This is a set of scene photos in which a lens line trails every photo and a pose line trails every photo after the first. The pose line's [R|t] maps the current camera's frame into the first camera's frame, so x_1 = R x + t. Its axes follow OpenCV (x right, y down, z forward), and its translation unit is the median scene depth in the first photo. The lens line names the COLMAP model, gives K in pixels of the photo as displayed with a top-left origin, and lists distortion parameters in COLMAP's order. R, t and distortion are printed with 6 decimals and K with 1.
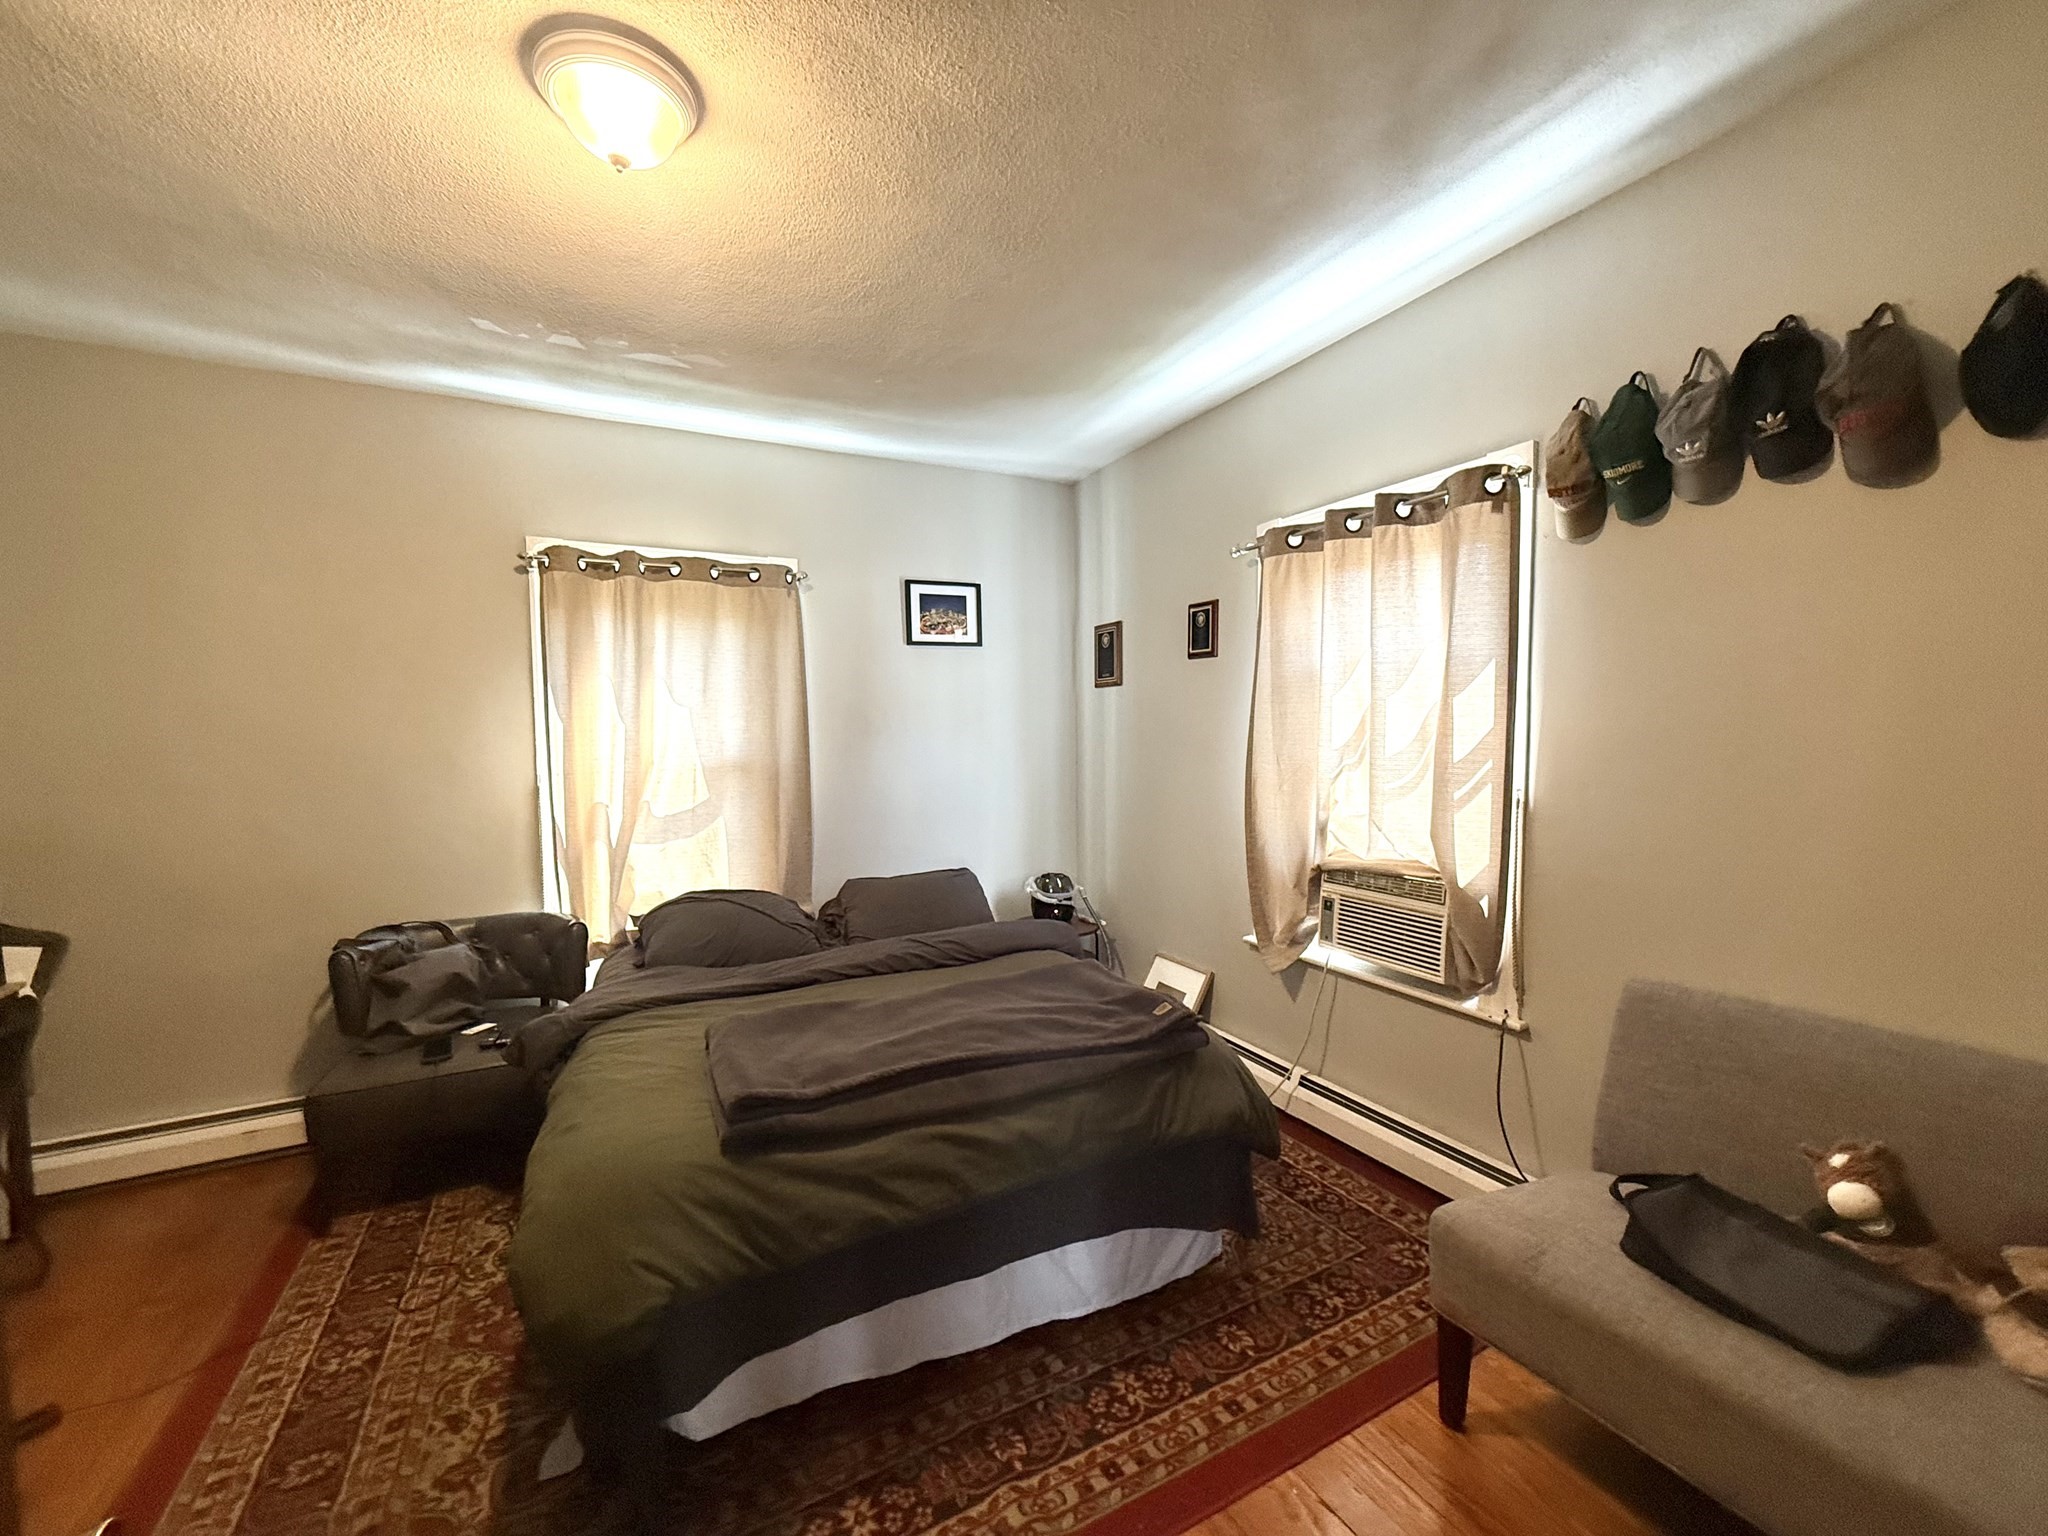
lens RADIAL K [[816.2, 0, 1020.8], [0, 816.2, 769.9], [0, 0, 1]] dist [-0.000390, 0.000066]
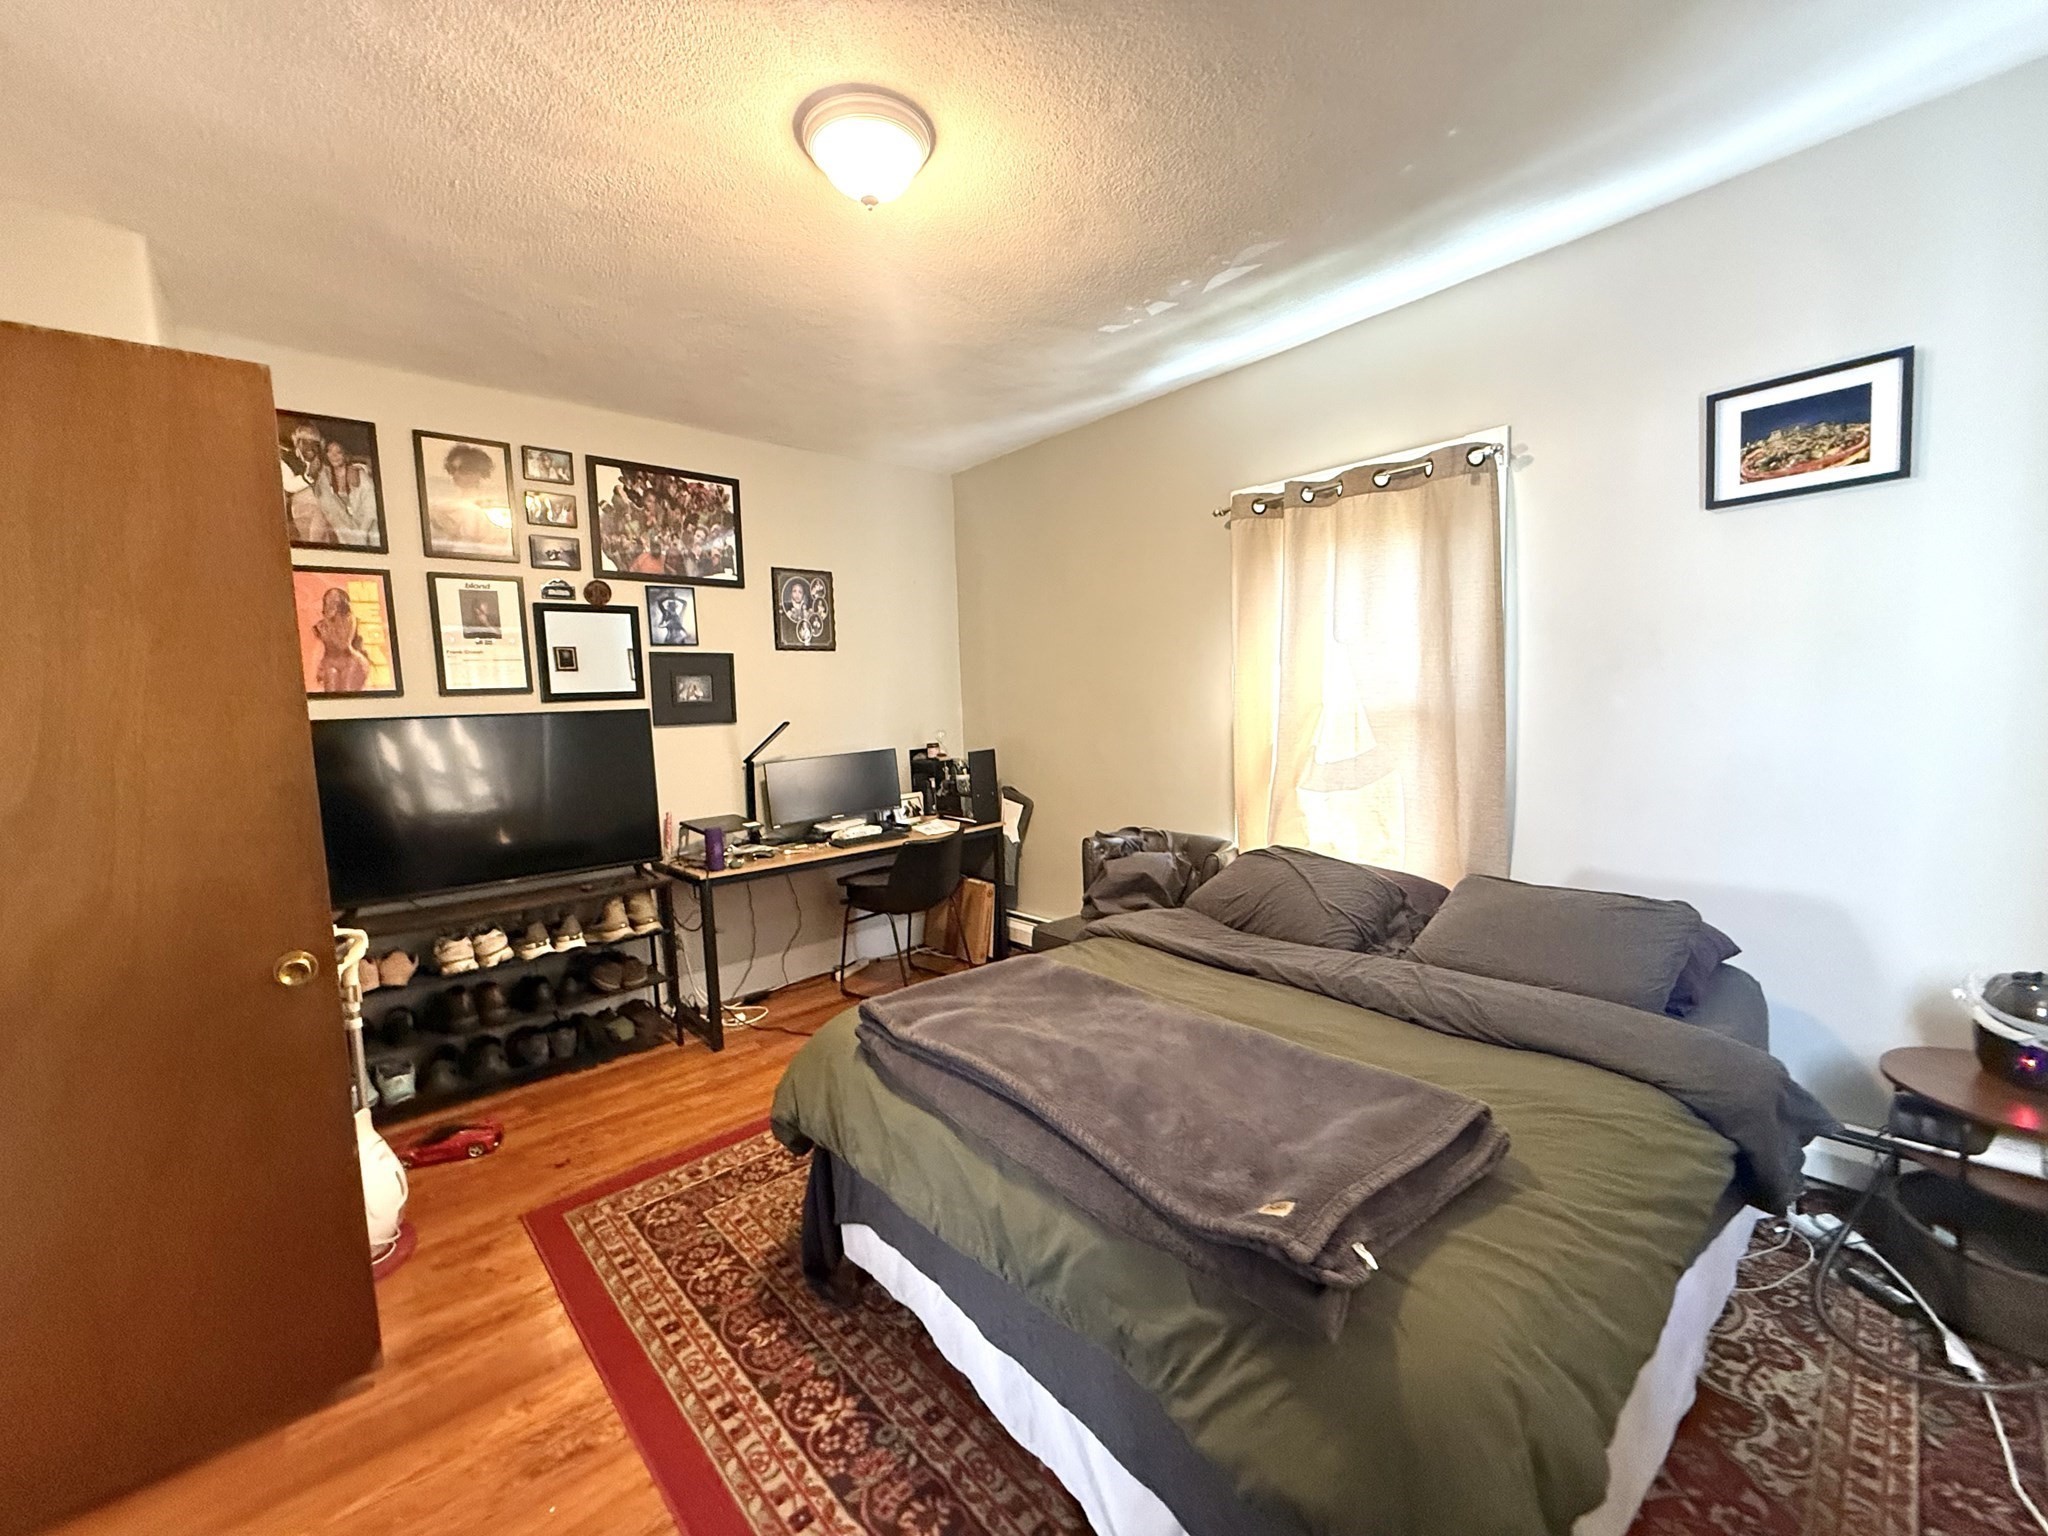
lens RADIAL K [[813.6, 0, 1030.7], [0, 813.6, 768.4], [0, 0, 1]] dist [-0.001246, -0.000047]
pose [[0.248423, 0.093675, -0.964112, 0.449135], [-0.011846, 0.995532, 0.093675, -0.024880], [0.968579, -0.011850, 0.248423, 0.536725]]
